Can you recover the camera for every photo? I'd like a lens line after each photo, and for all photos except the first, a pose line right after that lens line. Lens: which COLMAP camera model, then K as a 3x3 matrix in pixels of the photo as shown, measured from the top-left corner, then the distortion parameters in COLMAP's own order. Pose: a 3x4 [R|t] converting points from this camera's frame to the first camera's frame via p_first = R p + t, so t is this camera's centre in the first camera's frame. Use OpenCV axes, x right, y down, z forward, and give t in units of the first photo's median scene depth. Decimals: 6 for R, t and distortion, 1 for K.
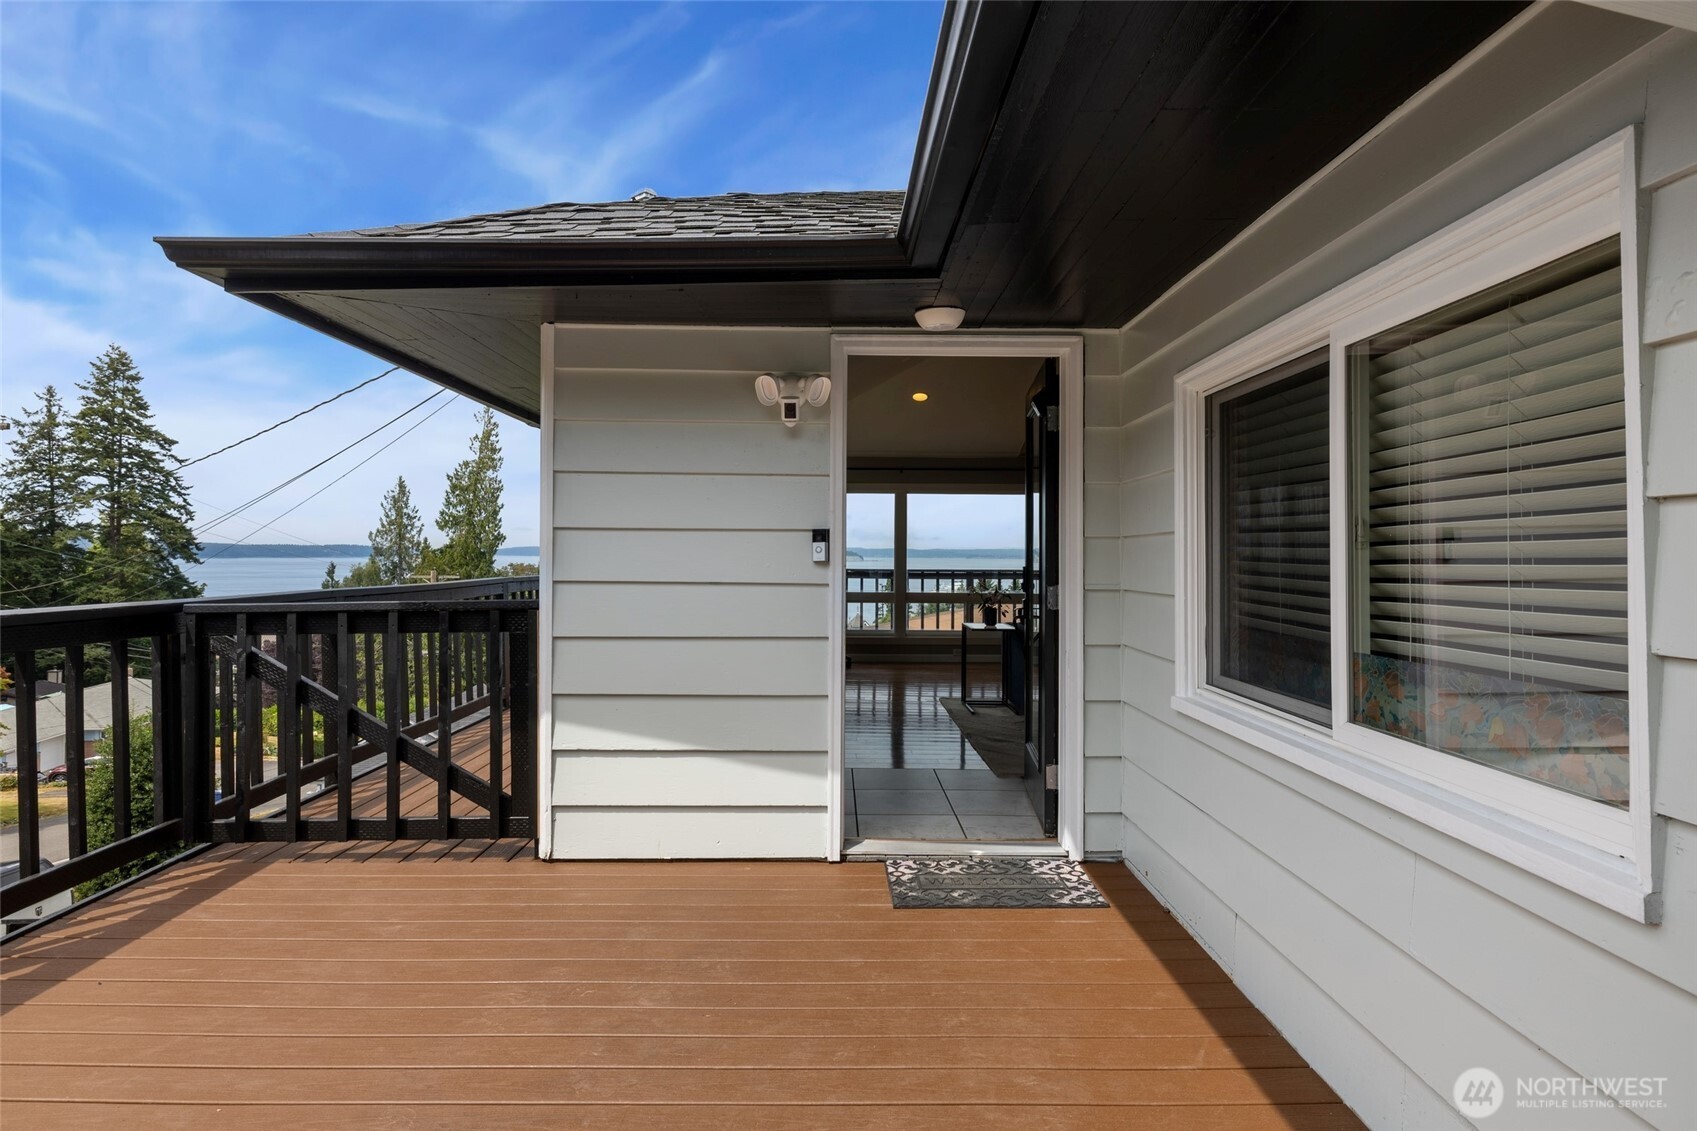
lens RADIAL K [[907.8, 0, 839.8], [0, 907.8, 562.6], [0, 0, 1]] dist [-0.002598, -0.000716]
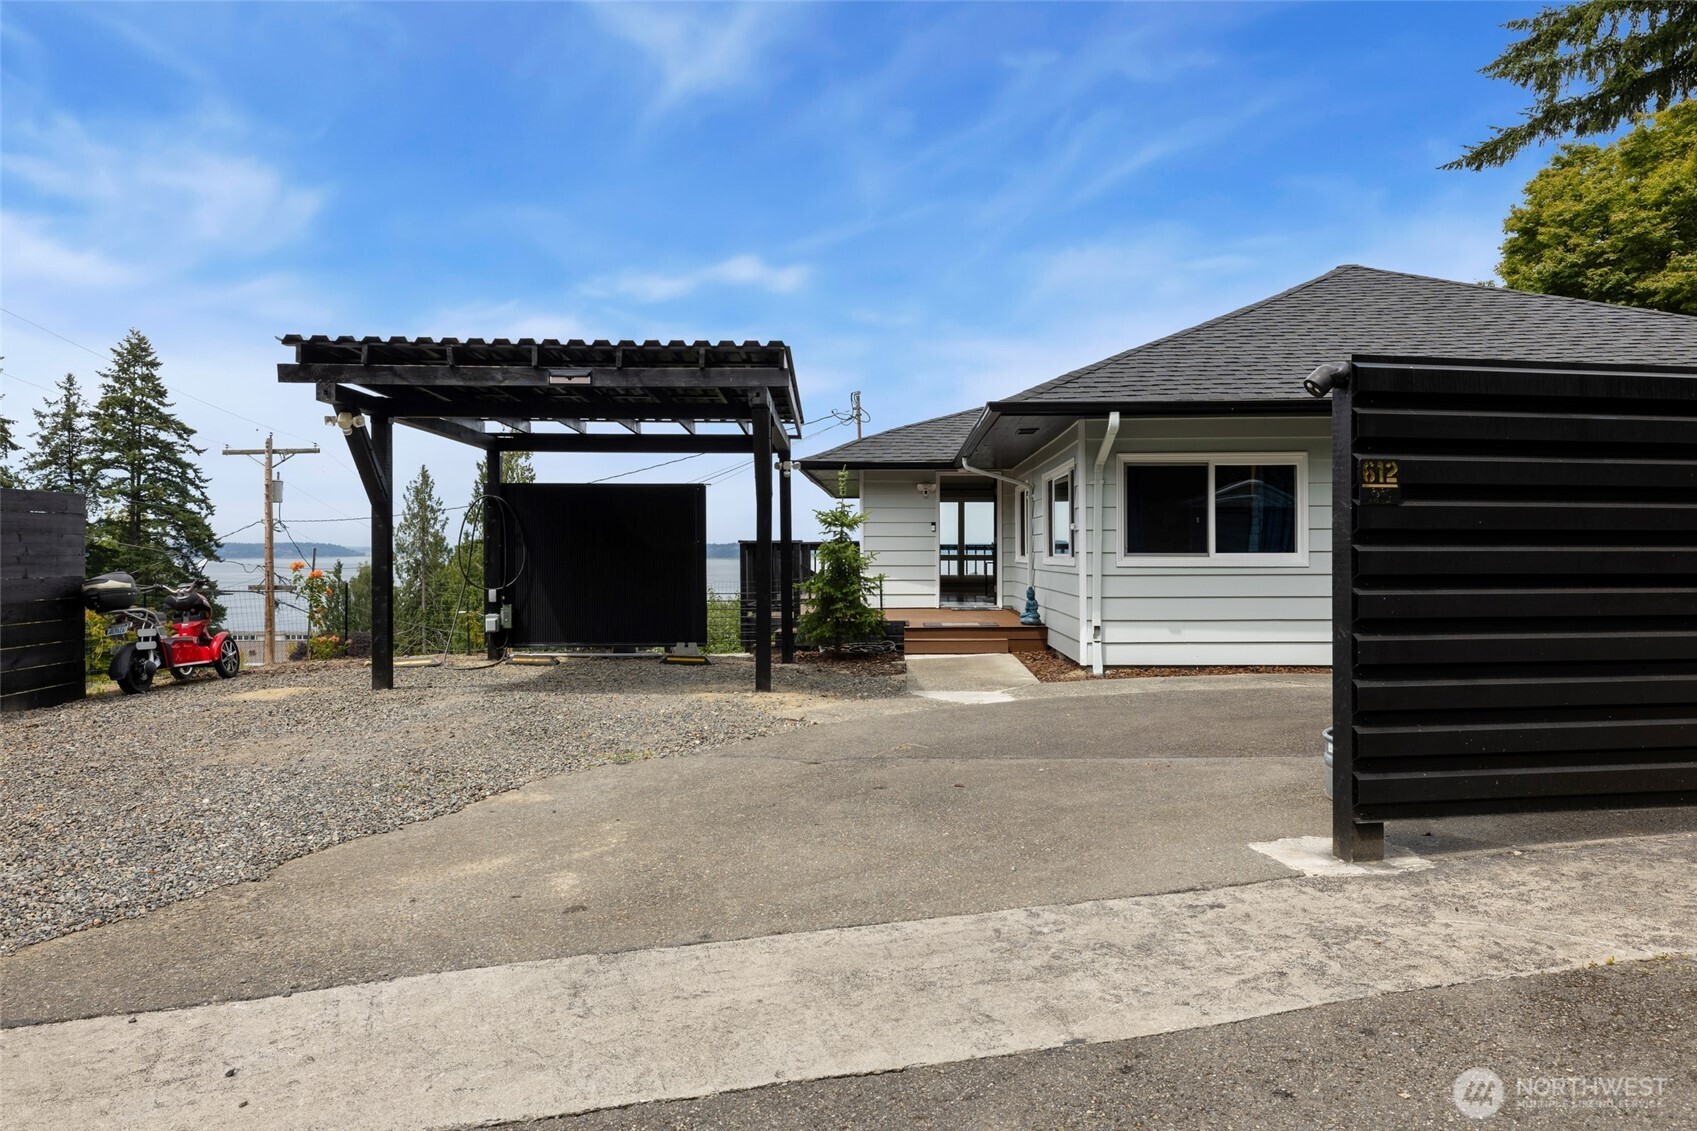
lens RADIAL K [[1173.0, 0, 843.6], [0, 1173.0, 533.4], [0, 0, 1]] dist [-0.006835, 0.005469]
pose [[0.998685, -0.006269, -0.050880, -0.006297], [0.004987, 0.999668, -0.025295, 0.005642], [0.051022, 0.025008, 0.998384, -0.167960]]
